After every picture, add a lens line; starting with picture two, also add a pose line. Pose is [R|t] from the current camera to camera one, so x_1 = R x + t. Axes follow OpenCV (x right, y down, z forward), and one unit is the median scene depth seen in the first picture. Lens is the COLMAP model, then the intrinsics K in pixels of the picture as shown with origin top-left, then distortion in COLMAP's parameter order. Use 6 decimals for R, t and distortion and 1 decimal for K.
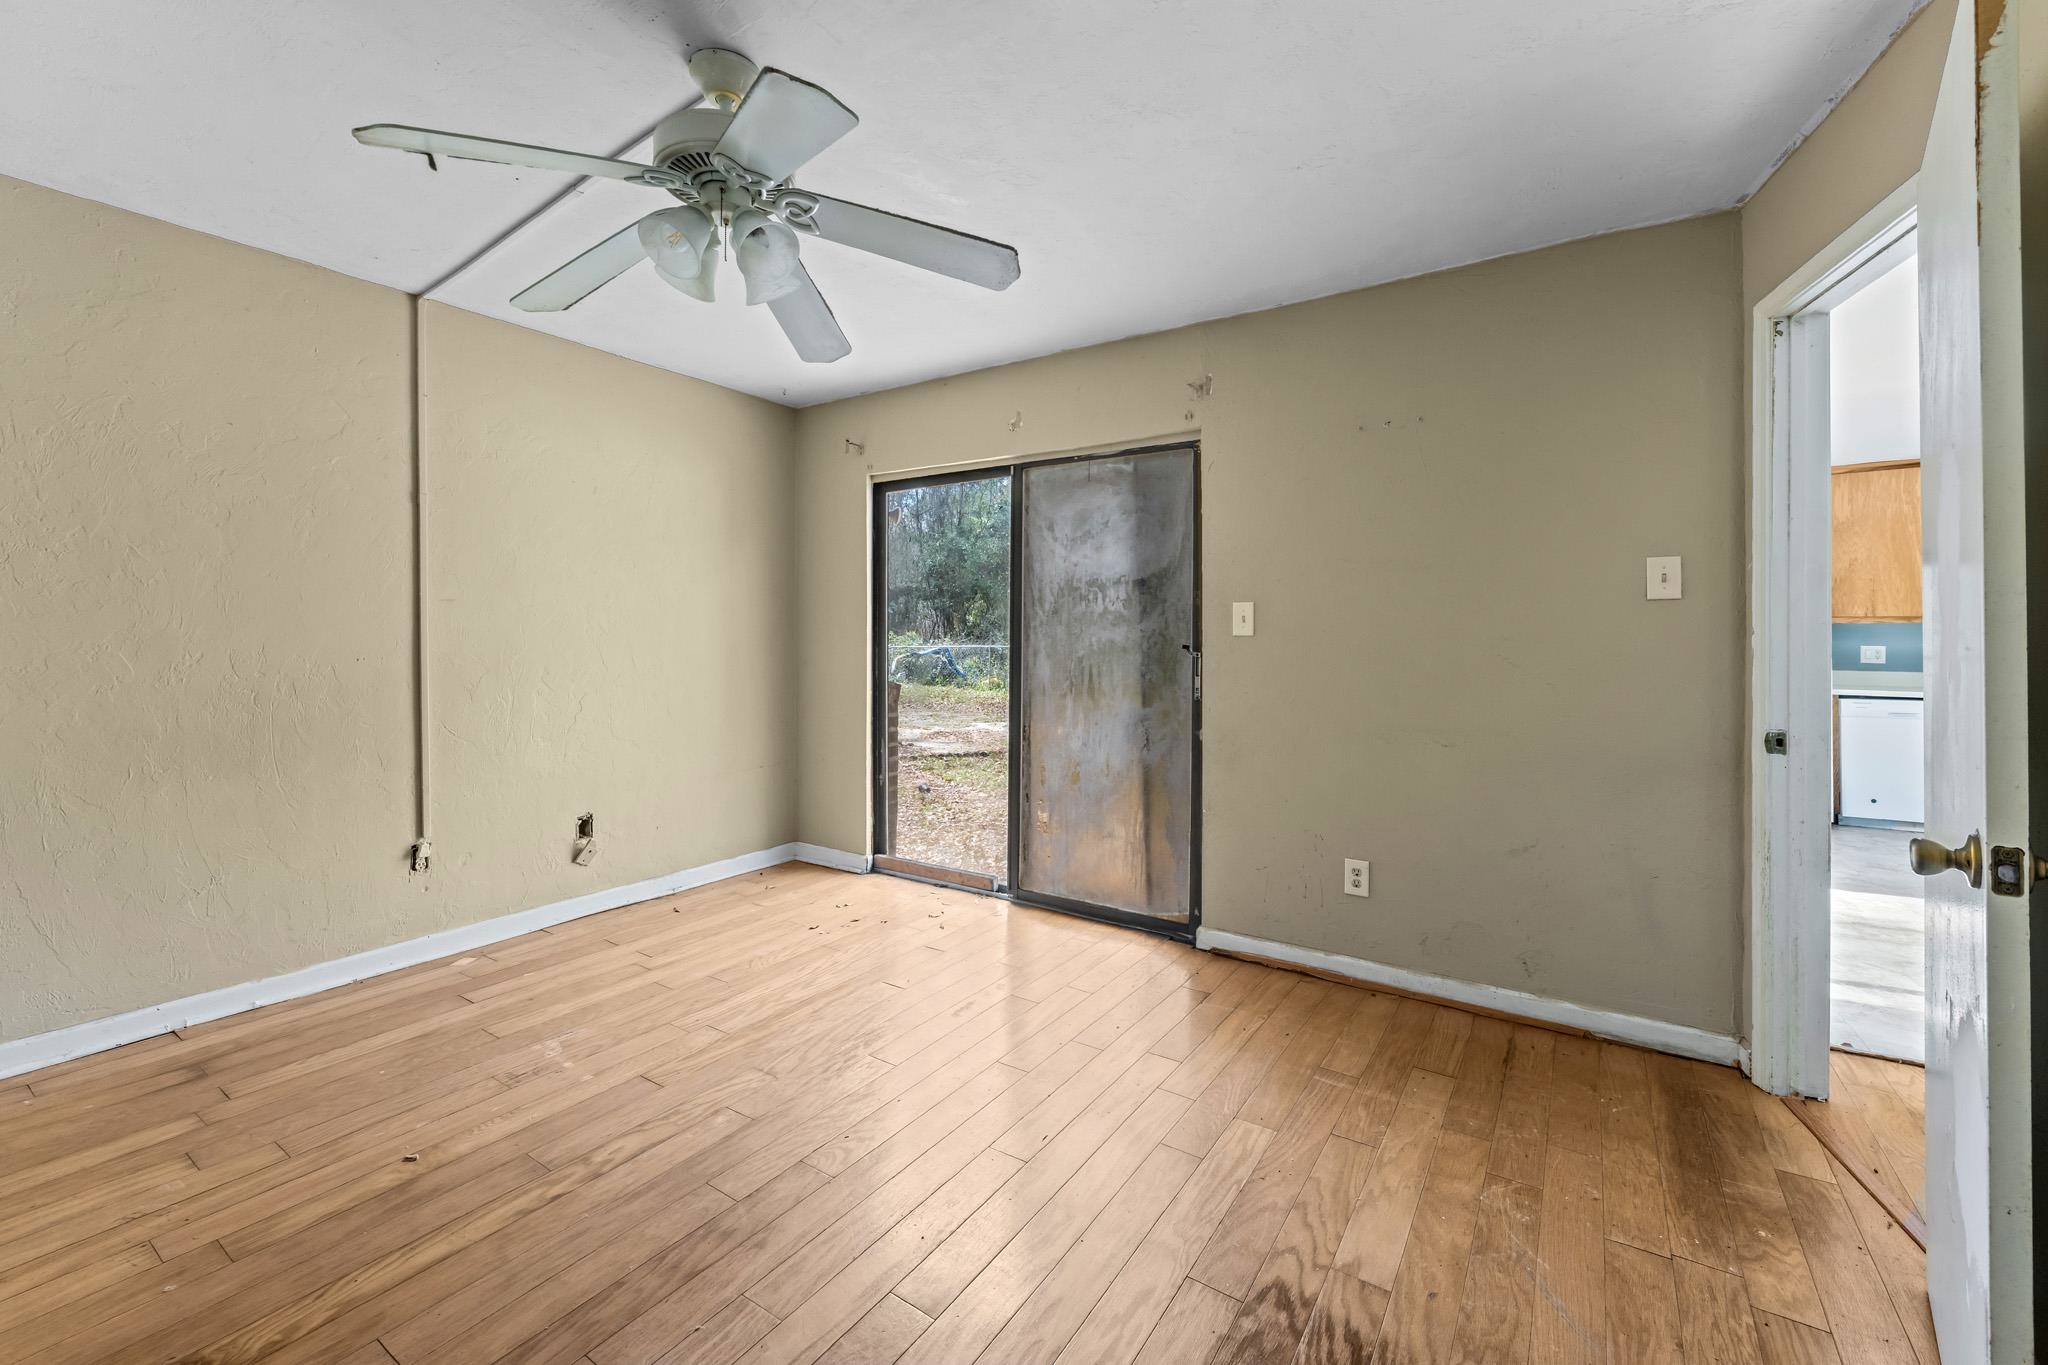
lens RADIAL K [[850.6, 0, 1023.4], [0, 850.6, 640.1], [0, 0, 1]] dist [-0.001390, 0.000115]
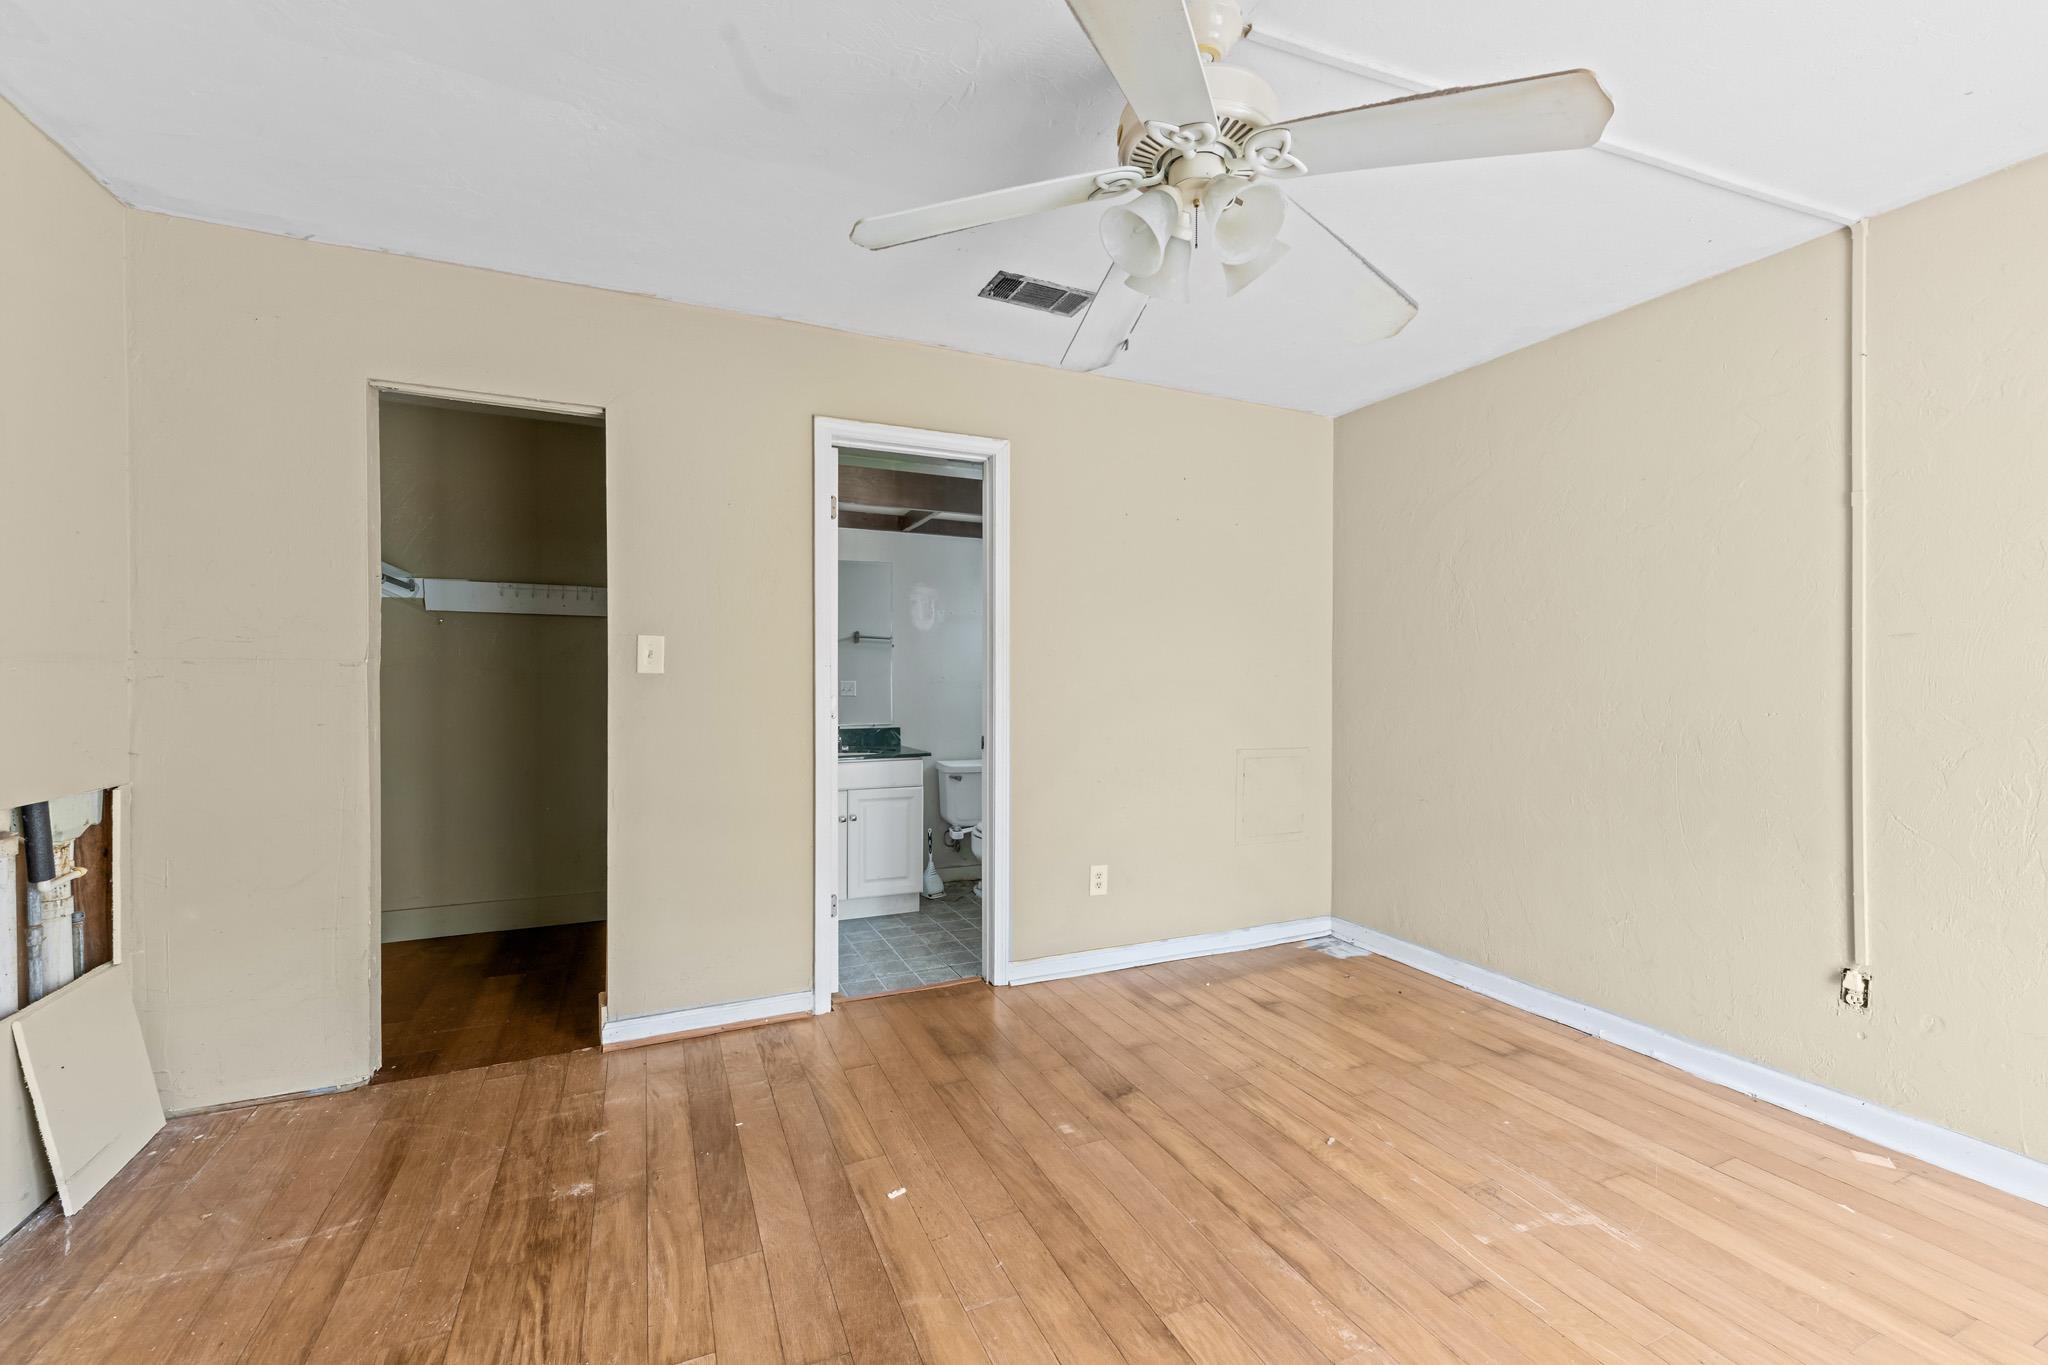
lens RADIAL K [[836.9, 0, 1024.0], [0, 836.9, 682.5], [0, 0, 1]] dist [0.000812, 0.000031]
pose [[-0.524220, -0.002937, -0.851578, 0.326420], [-0.011809, 0.999923, 0.003821, -0.002461], [0.851501, 0.012060, -0.524214, 0.892220]]
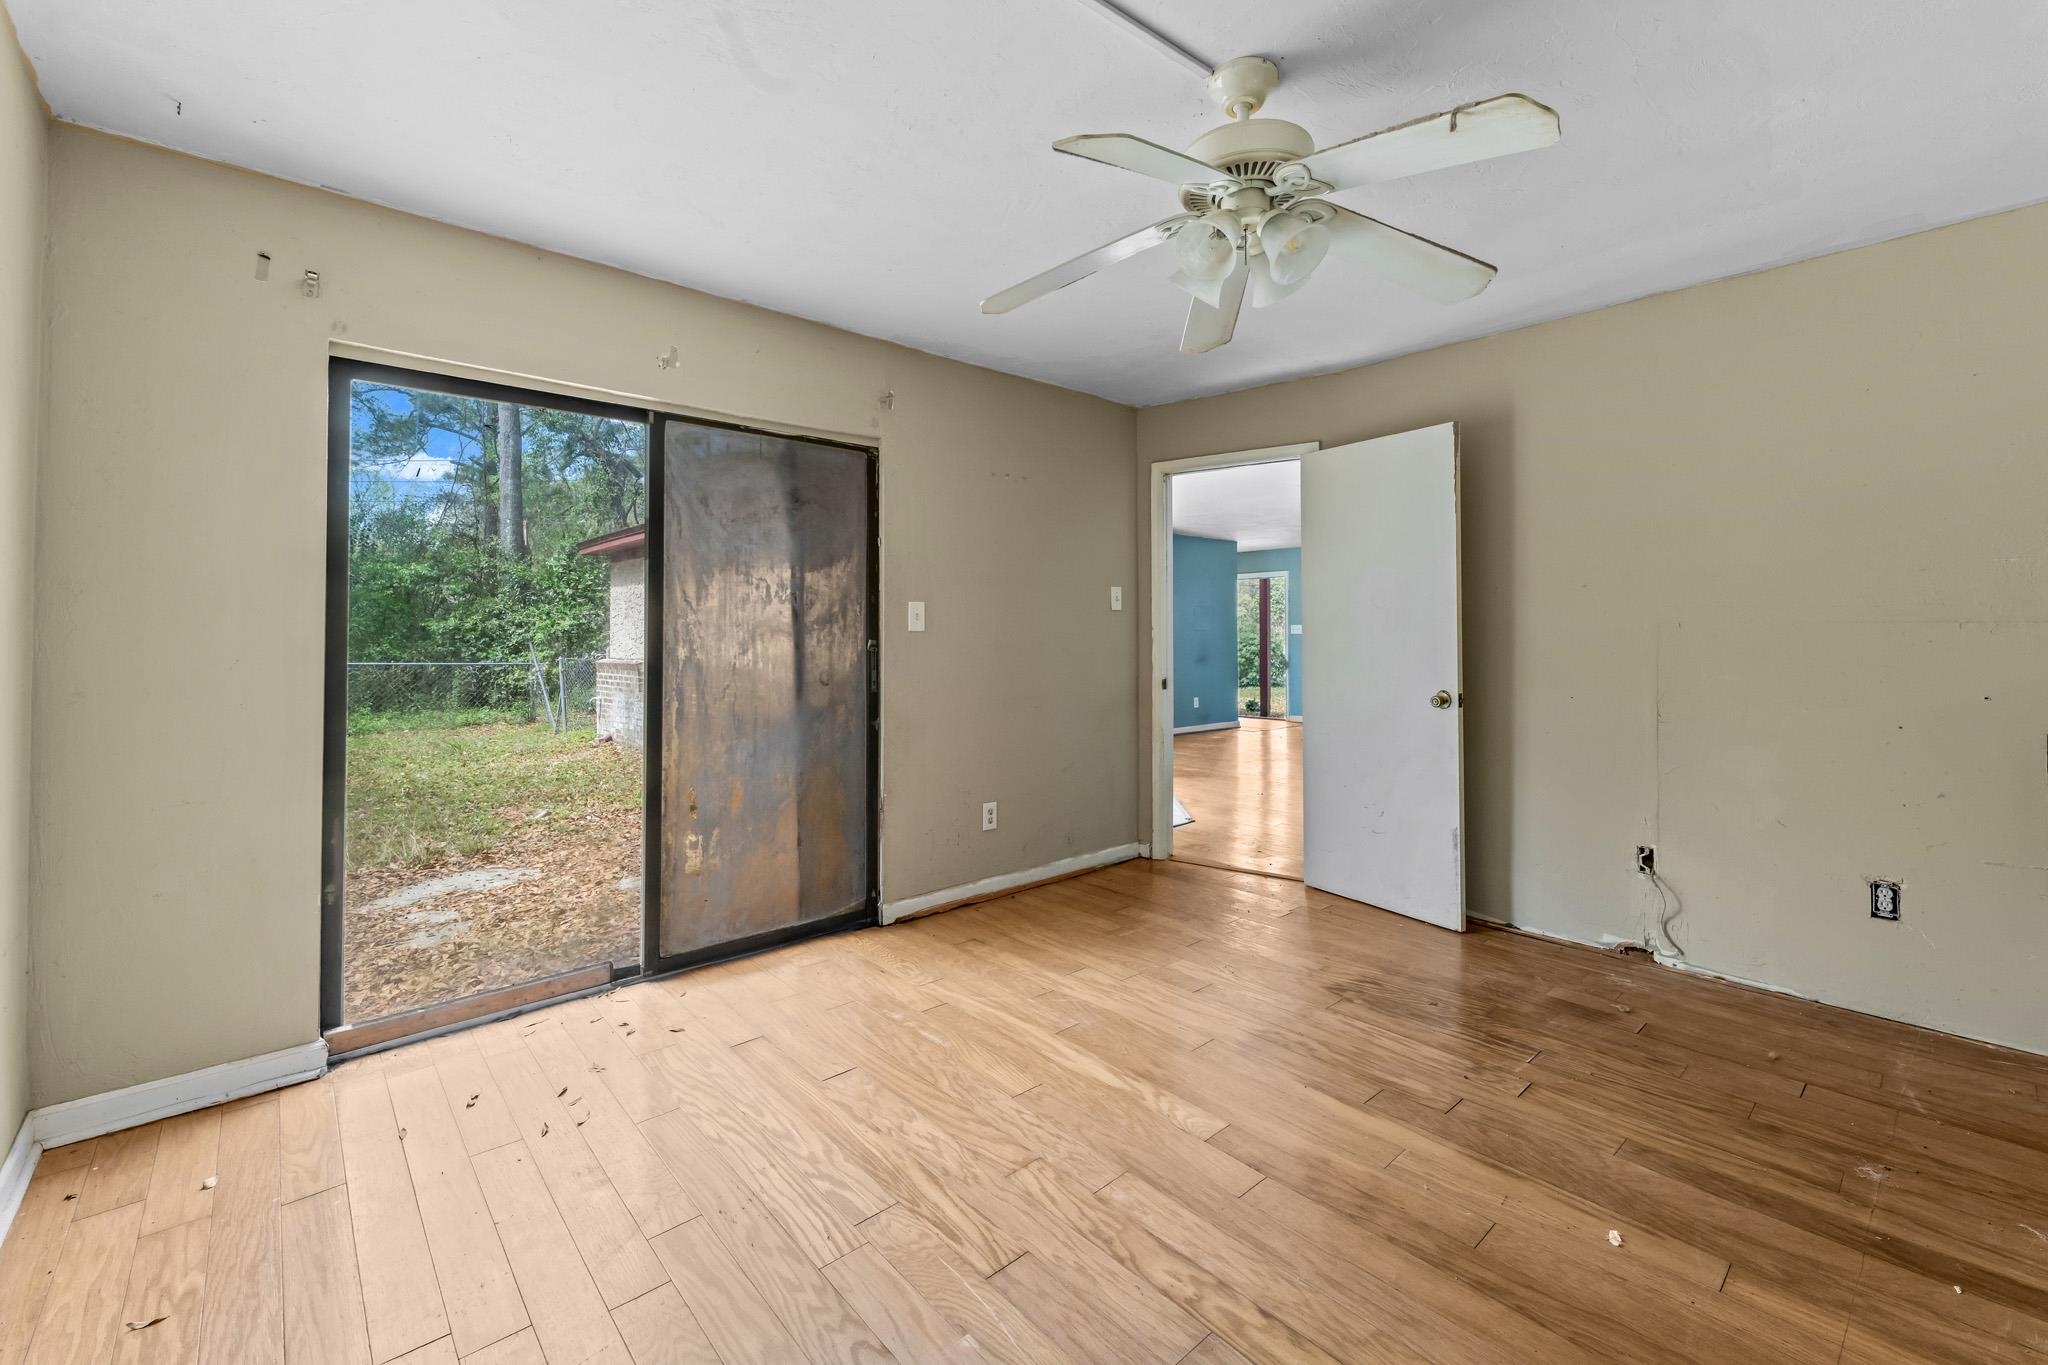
lens RADIAL K [[845.6, 0, 1028.5], [0, 845.6, 624.0], [0, 0, 1]] dist [-0.000424, 0.000018]
pose [[0.246284, 0.005756, 0.969181, -0.948511], [0.005691, 0.999957, -0.007385, -0.007001], [-0.969181, 0.007334, 0.246241, 0.685647]]
